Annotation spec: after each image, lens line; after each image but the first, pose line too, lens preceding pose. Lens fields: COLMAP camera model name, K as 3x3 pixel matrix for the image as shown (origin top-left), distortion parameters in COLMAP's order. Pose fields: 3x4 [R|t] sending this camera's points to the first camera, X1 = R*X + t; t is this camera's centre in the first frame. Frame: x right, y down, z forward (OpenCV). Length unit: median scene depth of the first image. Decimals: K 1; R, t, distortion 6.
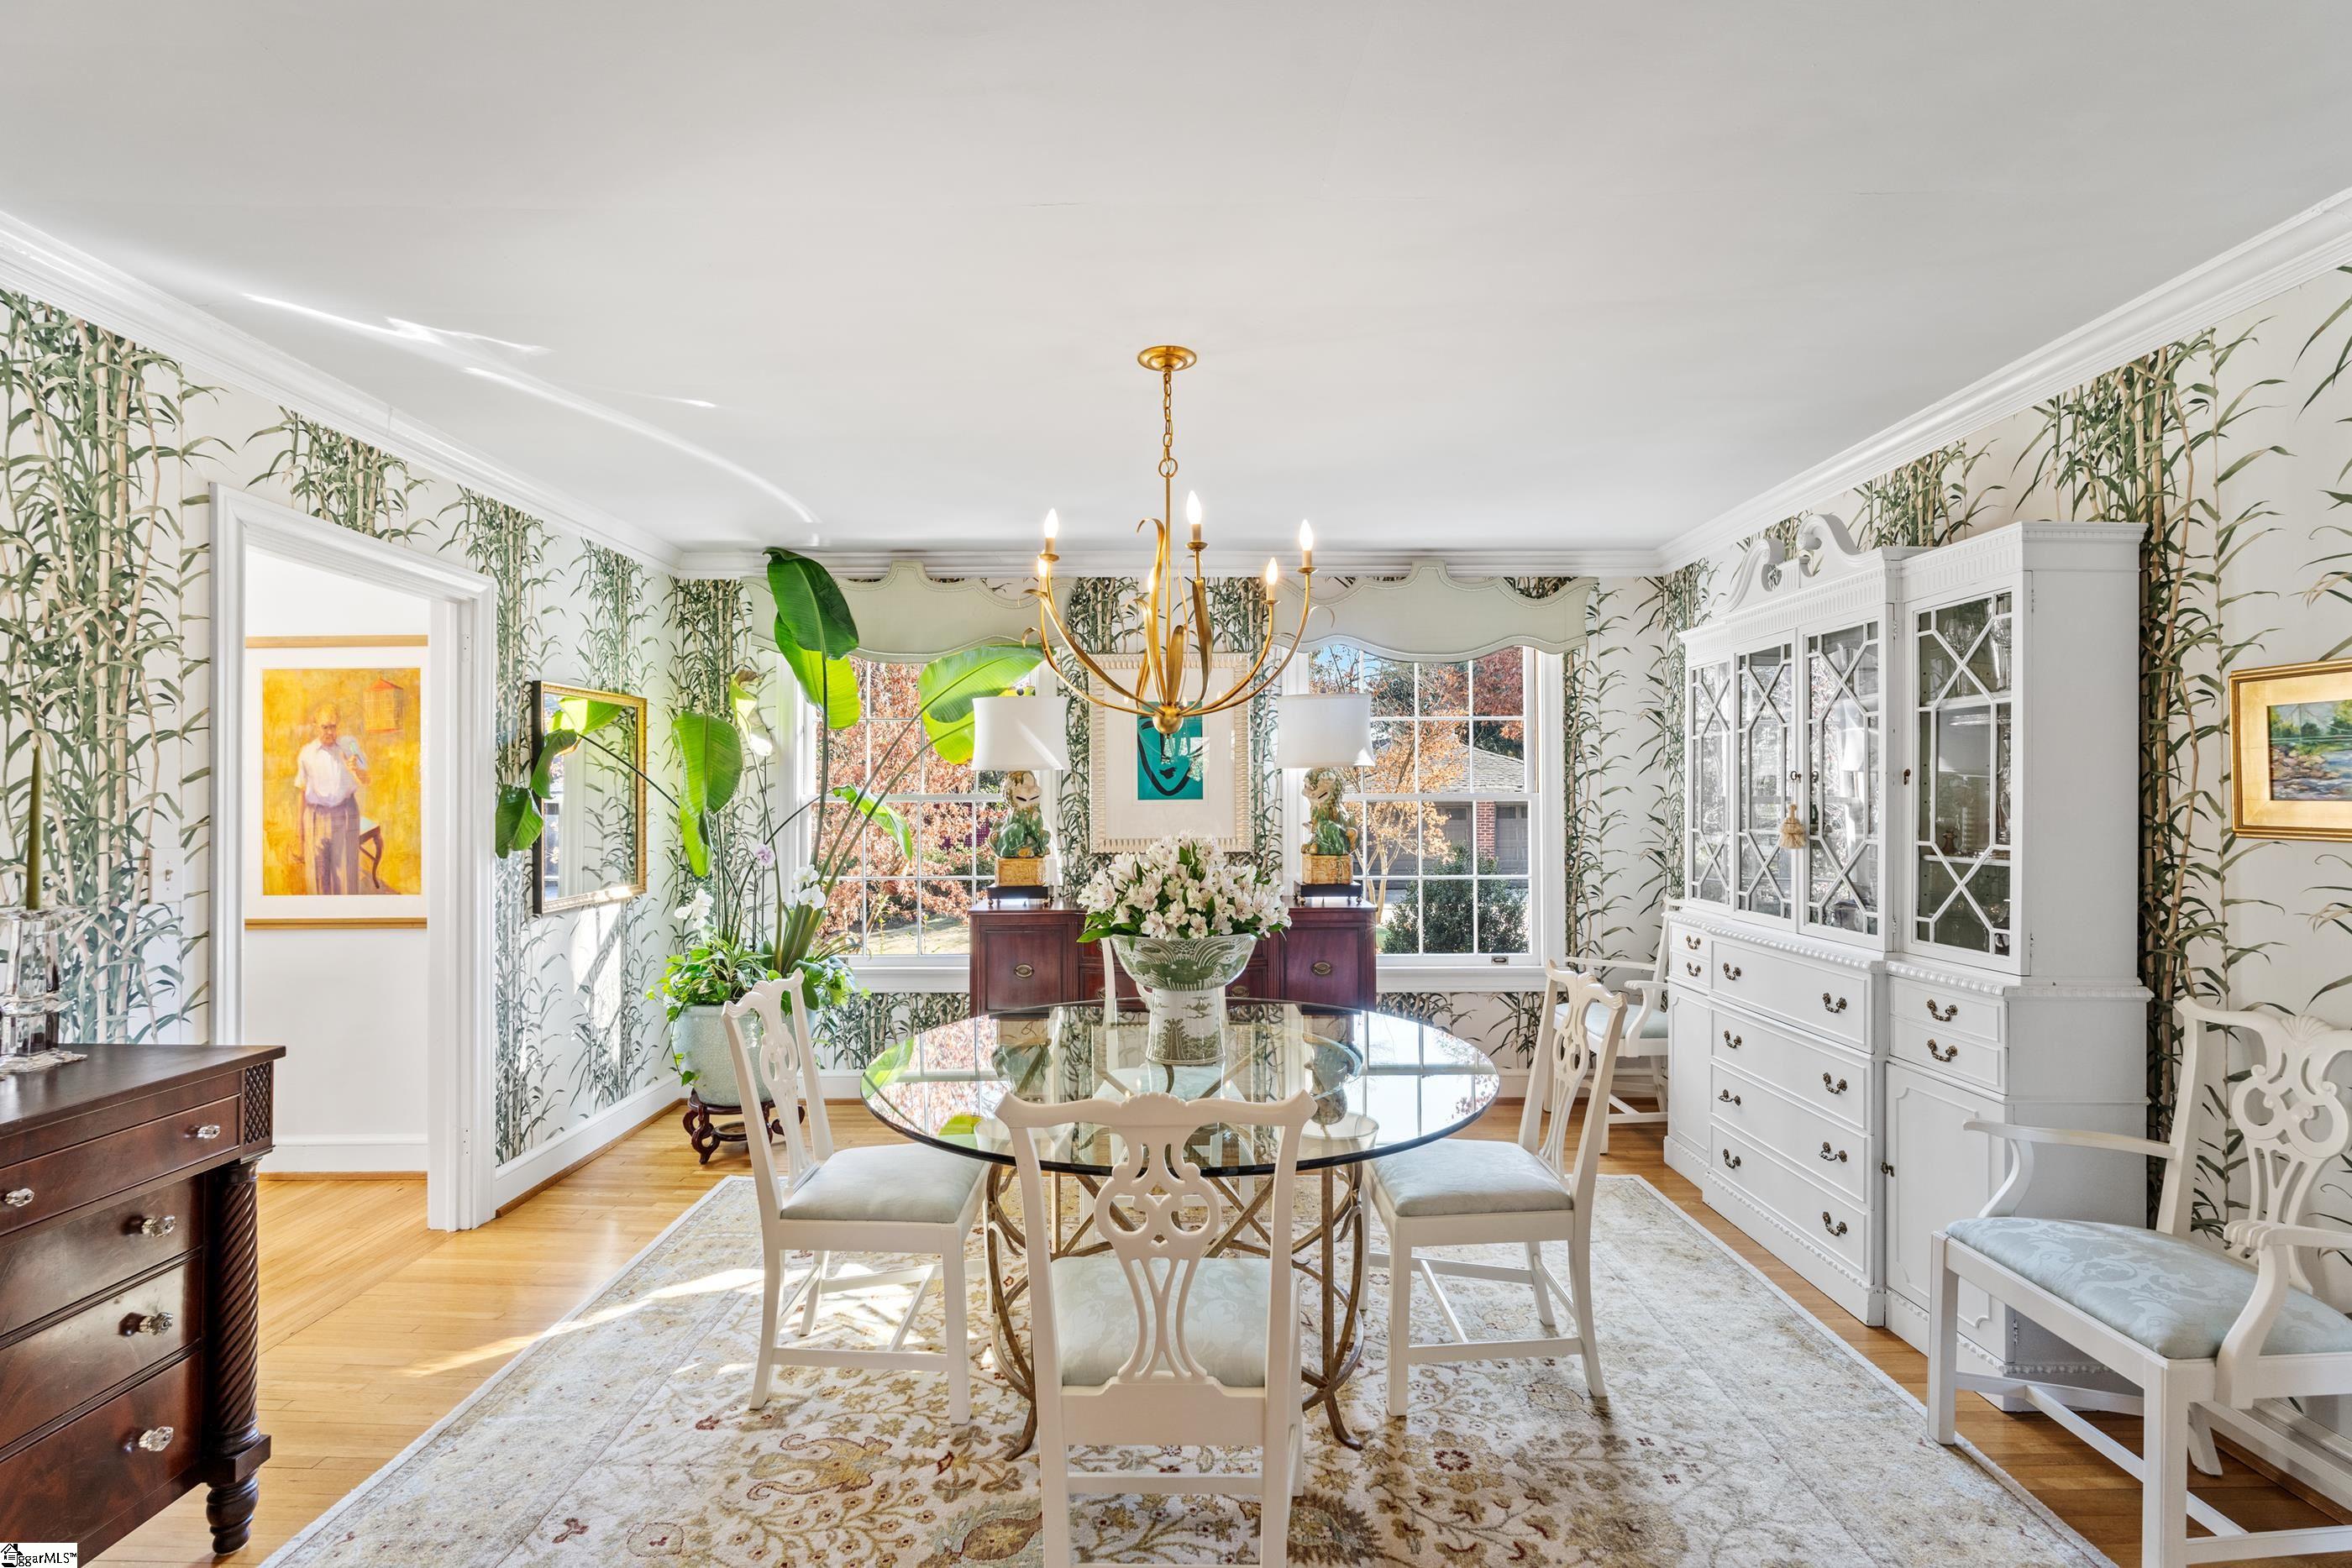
lens RADIAL K [[1042.1, 0, 1178.3], [0, 1042.1, 793.8], [0, 0, 1]] dist [-0.001375, 0.000031]
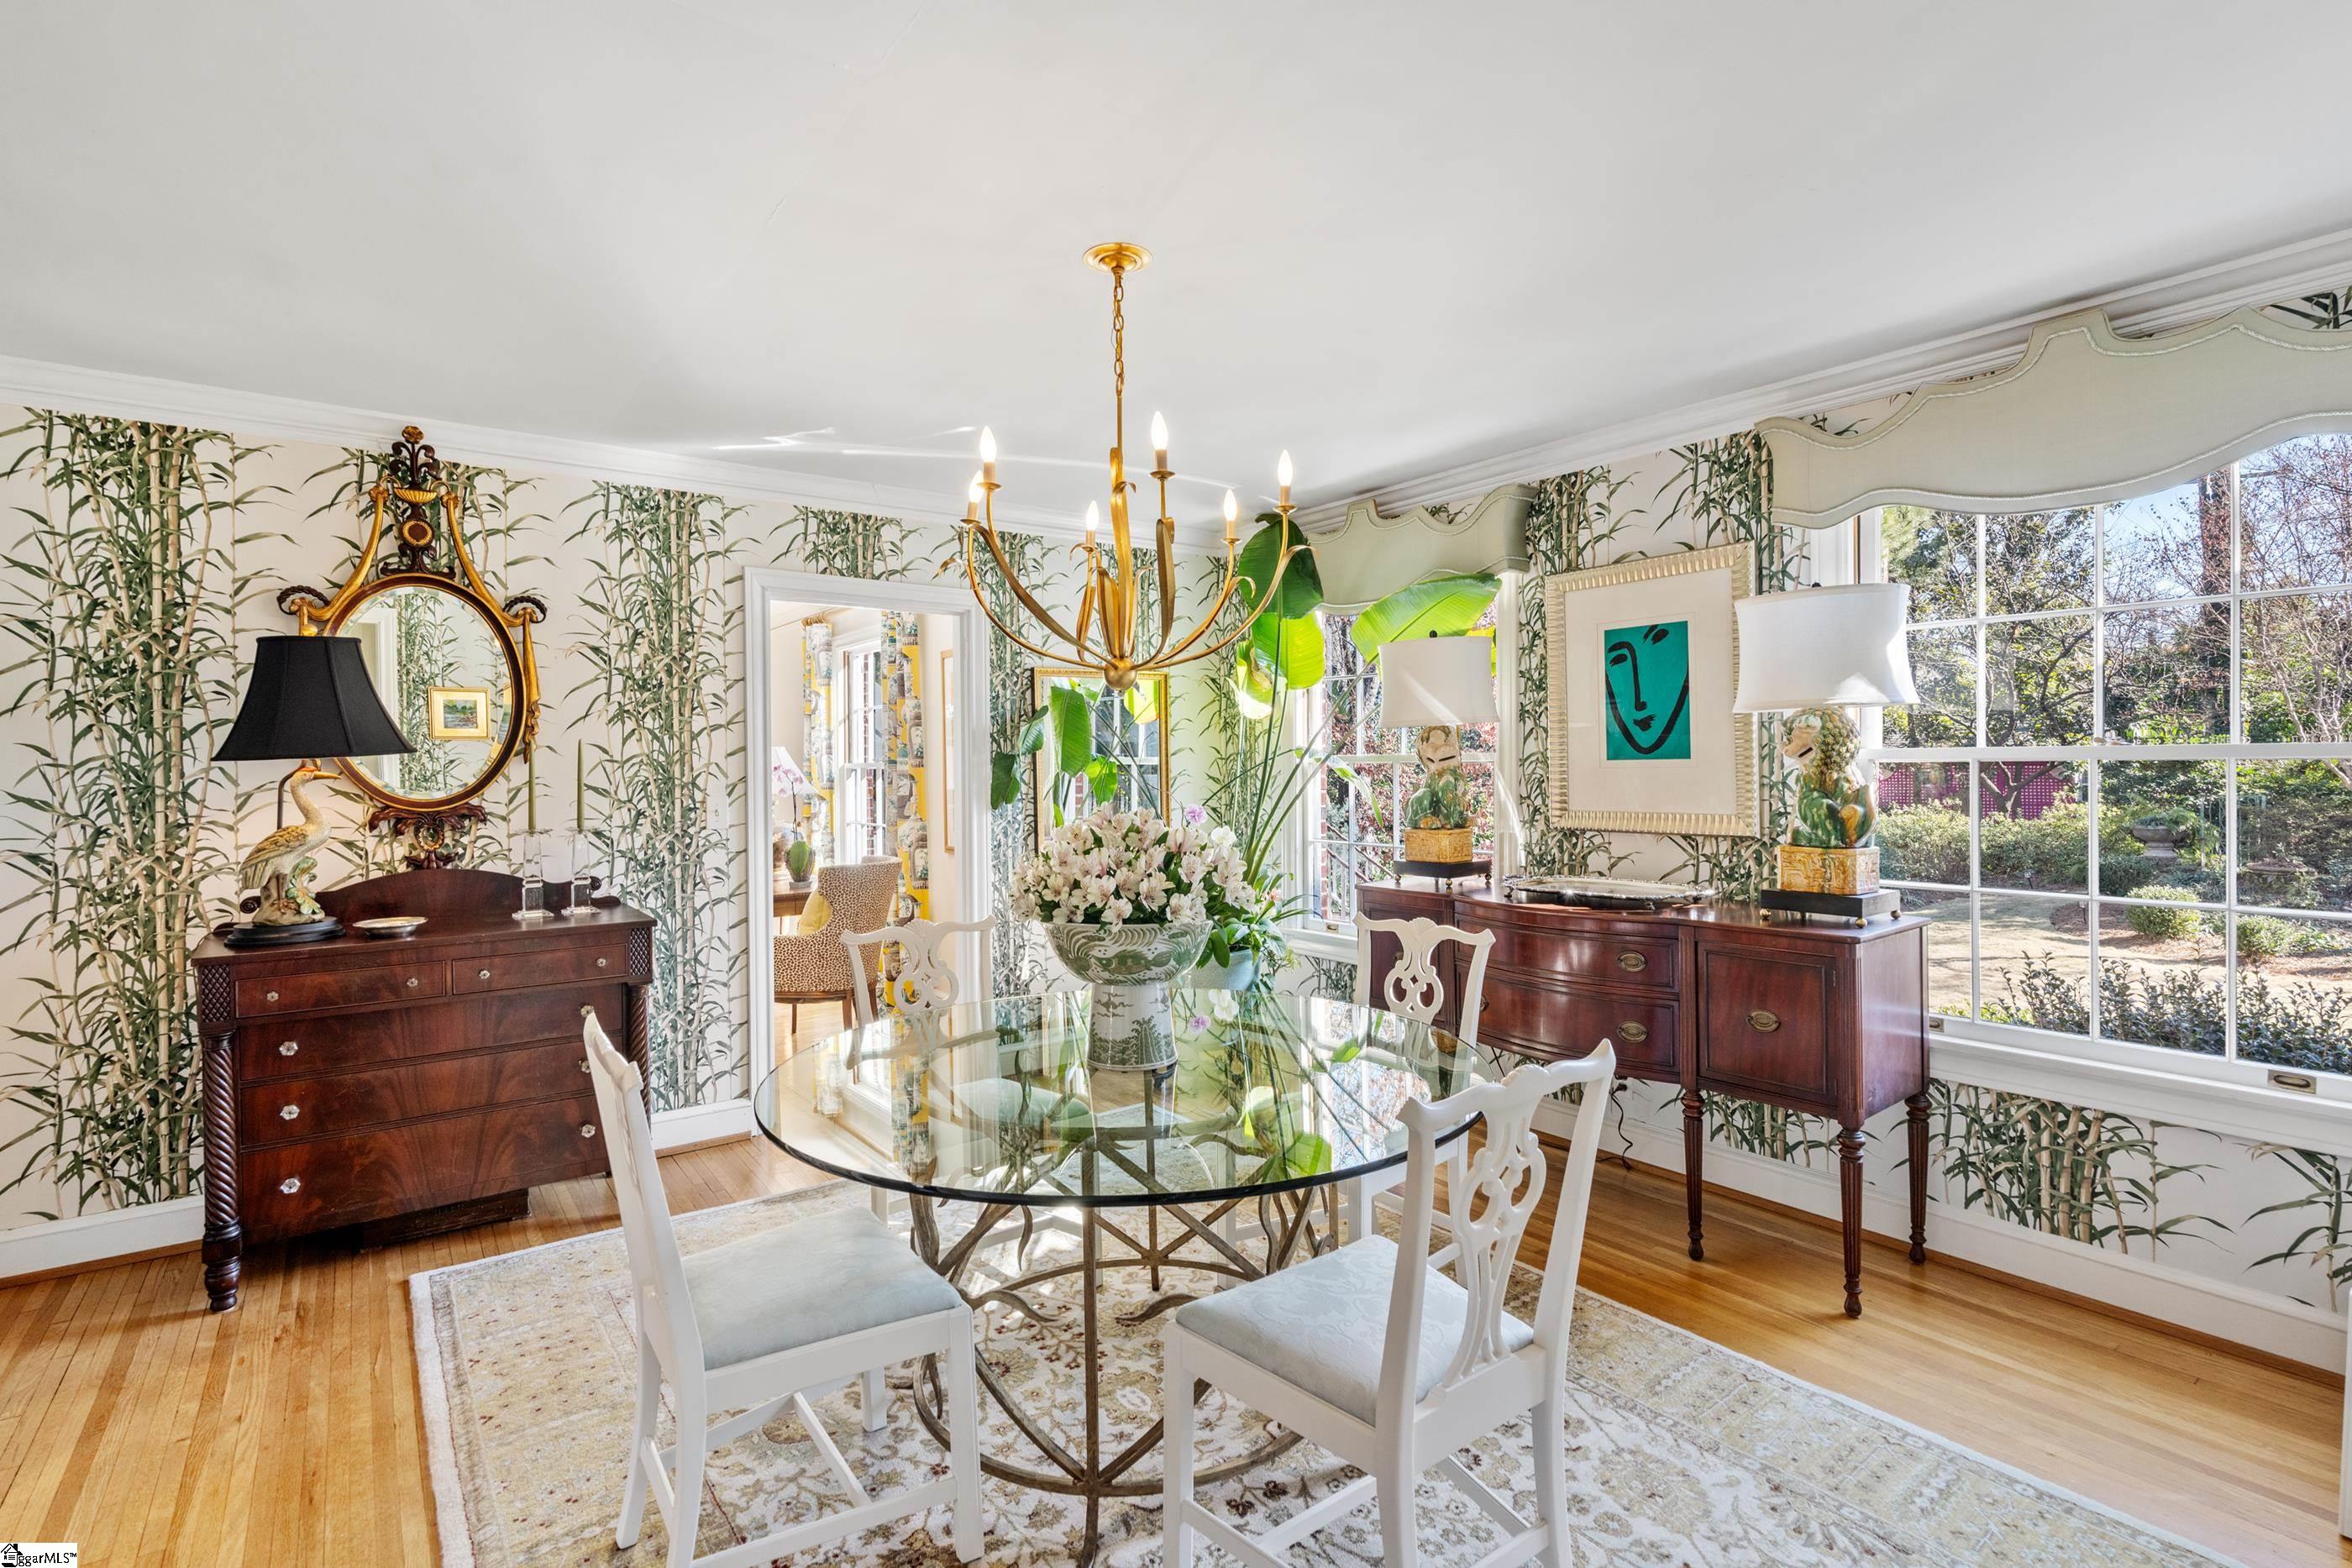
lens RADIAL K [[1129.7, 0, 1178.0], [0, 1129.7, 775.8], [0, 0, 1]] dist [0.000686, 0.000292]
pose [[0.585482, 0.006843, -0.810656, 0.785616], [0.012609, 0.999767, 0.017546, -0.001738], [0.810587, -0.020495, 0.585259, 0.477710]]
